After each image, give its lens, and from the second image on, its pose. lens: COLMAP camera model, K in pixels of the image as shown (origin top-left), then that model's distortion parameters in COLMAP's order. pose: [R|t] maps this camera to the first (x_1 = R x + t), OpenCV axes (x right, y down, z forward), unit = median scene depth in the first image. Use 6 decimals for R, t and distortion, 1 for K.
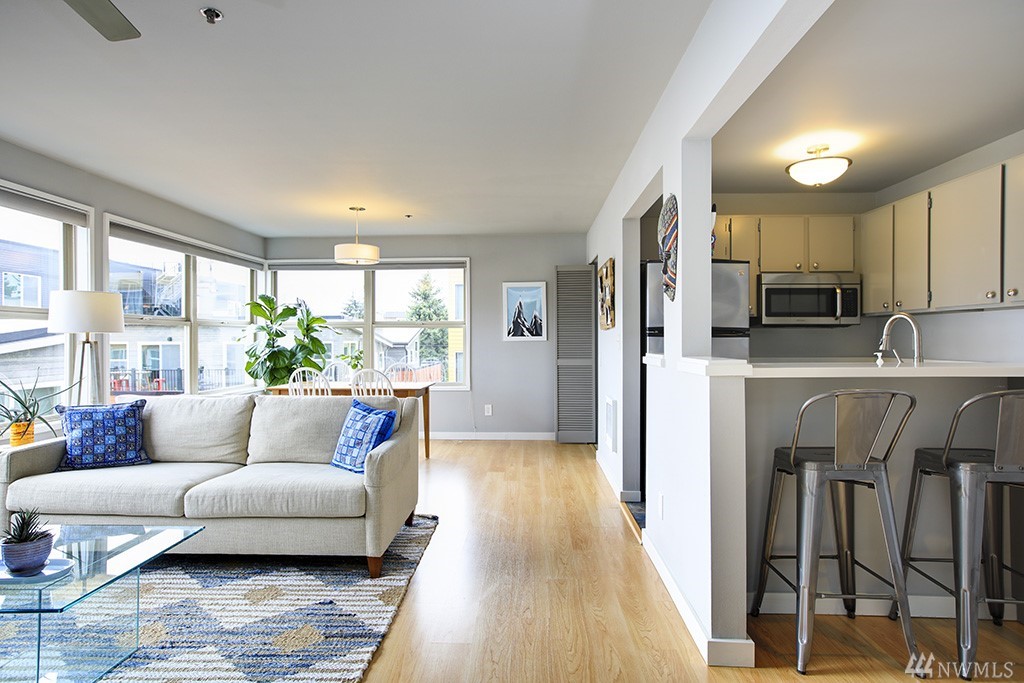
lens RADIAL K [[545.4, 0, 512.0], [0, 545.4, 341.5], [0, 0, 1]] dist [-0.038525, 0.037161]
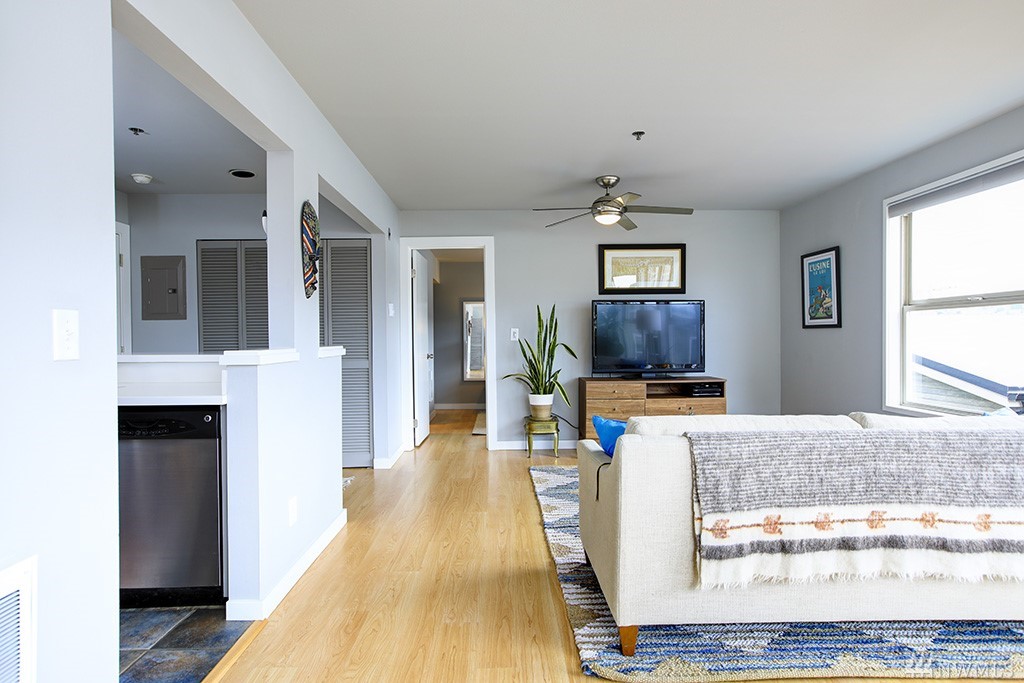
lens RADIAL K [[545.4, 0, 512.0], [0, 545.4, 341.5], [0, 0, 1]] dist [-0.038525, 0.037161]
pose [[-0.998431, 0.009752, -0.055136, -0.042082], [0.009064, 0.999878, 0.012714, 0.001532], [0.055254, 0.012194, -0.998398, 1.546506]]
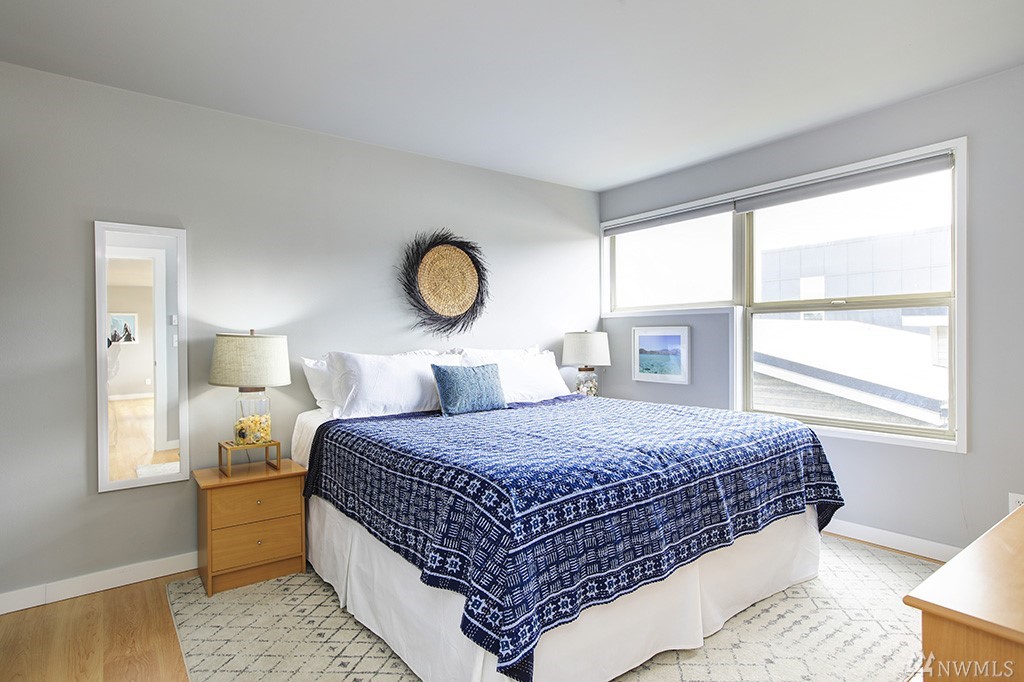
lens RADIAL K [[545.4, 0, 512.0], [0, 545.4, 341.0], [0, 0, 1]] dist [-0.038525, 0.037161]
pose [[0.627869, 0.001864, -0.778316, 0.049998], [0.001116, 0.999994, 0.003296, 0.002260], [0.778318, -0.002938, 0.627864, 0.845627]]
